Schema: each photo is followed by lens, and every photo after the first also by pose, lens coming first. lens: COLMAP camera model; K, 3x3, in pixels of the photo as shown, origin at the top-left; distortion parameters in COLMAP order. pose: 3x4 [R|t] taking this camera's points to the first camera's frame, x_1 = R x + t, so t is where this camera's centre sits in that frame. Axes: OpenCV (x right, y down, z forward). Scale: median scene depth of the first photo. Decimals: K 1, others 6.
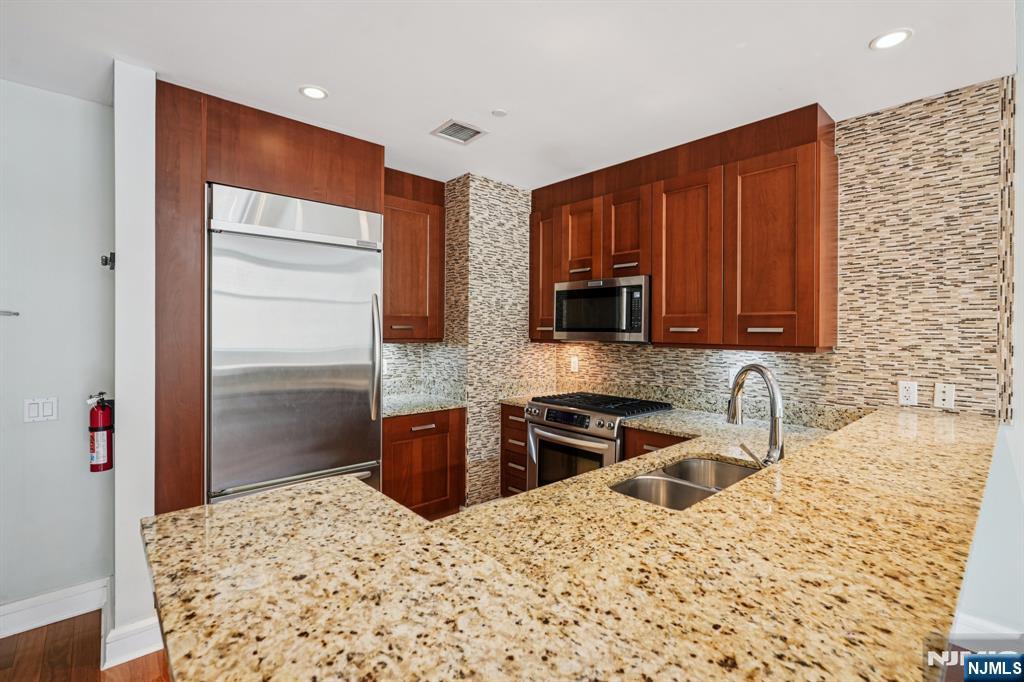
lens RADIAL K [[456.5, 0, 523.6], [0, 456.5, 332.6], [0, 0, 1]] dist [-0.011827, 0.006484]
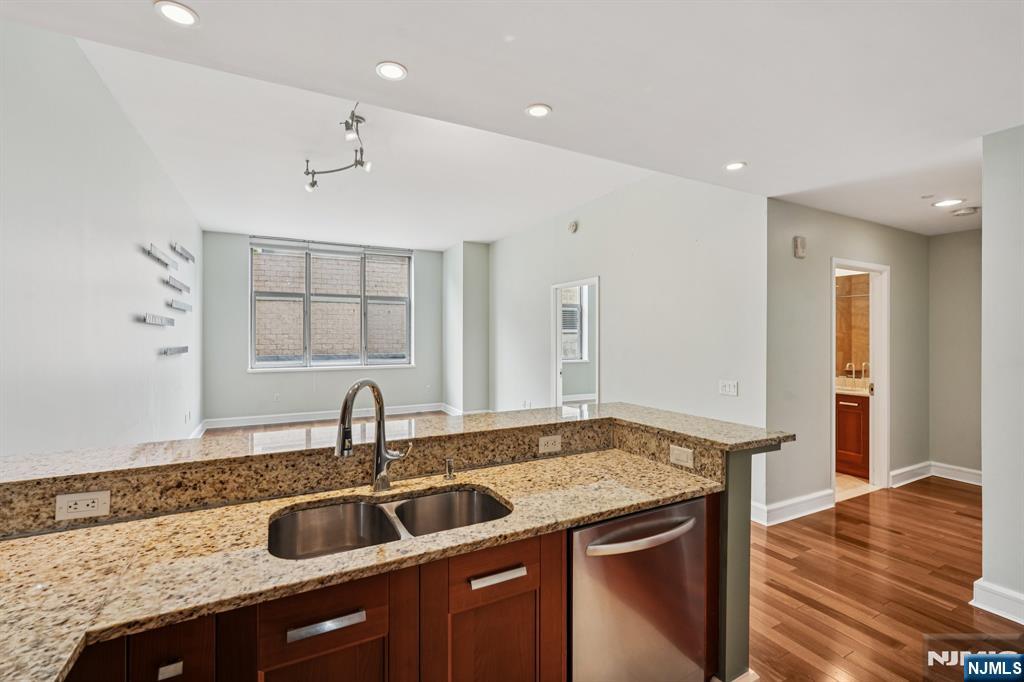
lens RADIAL K [[456.5, 0, 527.4], [0, 456.5, 331.0], [0, 0, 1]] dist [-0.011827, 0.006484]
pose [[-0.966932, -0.010397, 0.254823, -0.046571], [-0.010349, 0.999945, 0.001531, -0.023750], [-0.254825, -0.001157, -0.966987, 1.030879]]
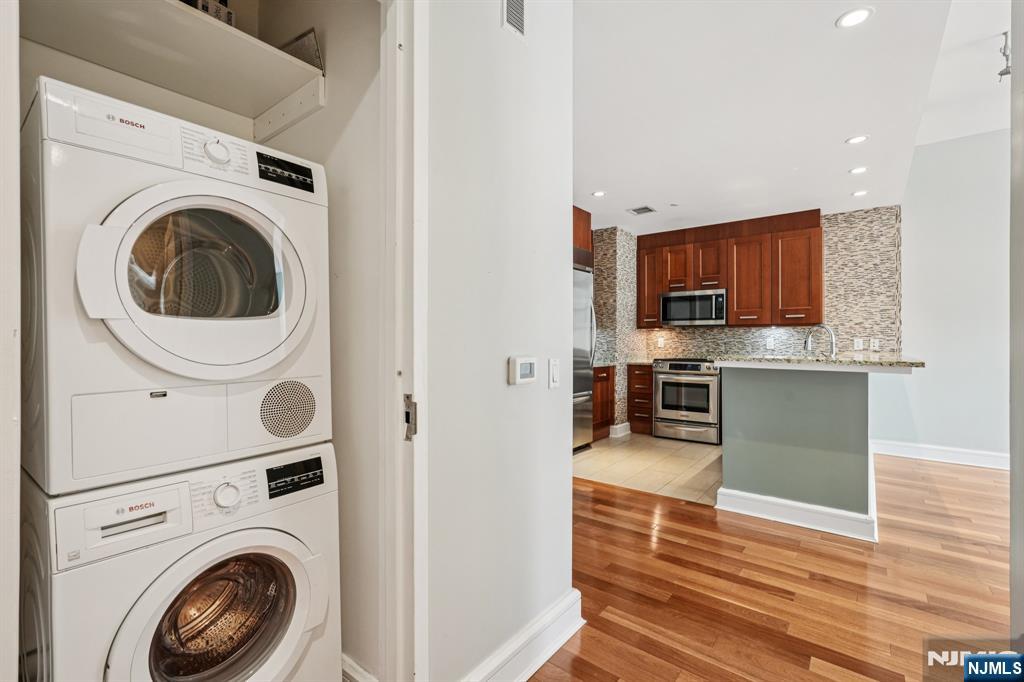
lens RADIAL K [[456.5, 0, 515.1], [0, 456.5, 342.1], [0, 0, 1]] dist [-0.011827, 0.006484]
pose [[0.988292, -0.007116, 0.152410, -0.862066], [0.007575, 0.999968, -0.002434, 0.089965], [-0.152388, 0.003560, 0.988314, -0.697811]]
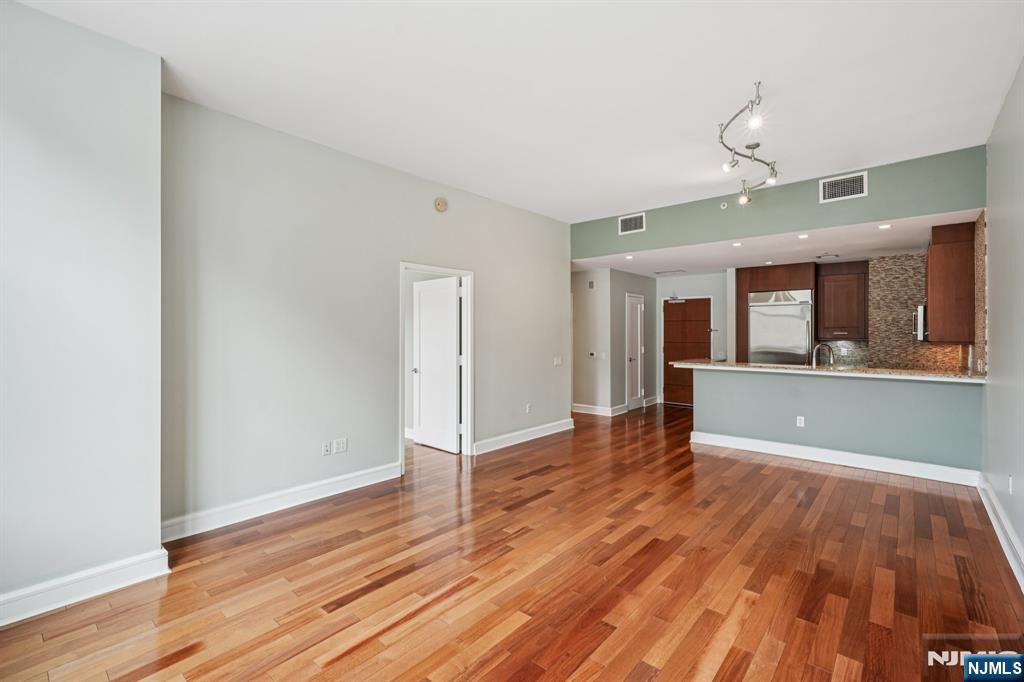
lens RADIAL K [[456.5, 0, 510.9], [0, 456.5, 330.1], [0, 0, 1]] dist [-0.011827, 0.006484]
pose [[0.127587, -0.011976, -0.991755, 1.948256], [-0.006234, 0.999898, -0.012876, 0.013363], [0.991808, 0.007825, 0.127500, -0.975188]]
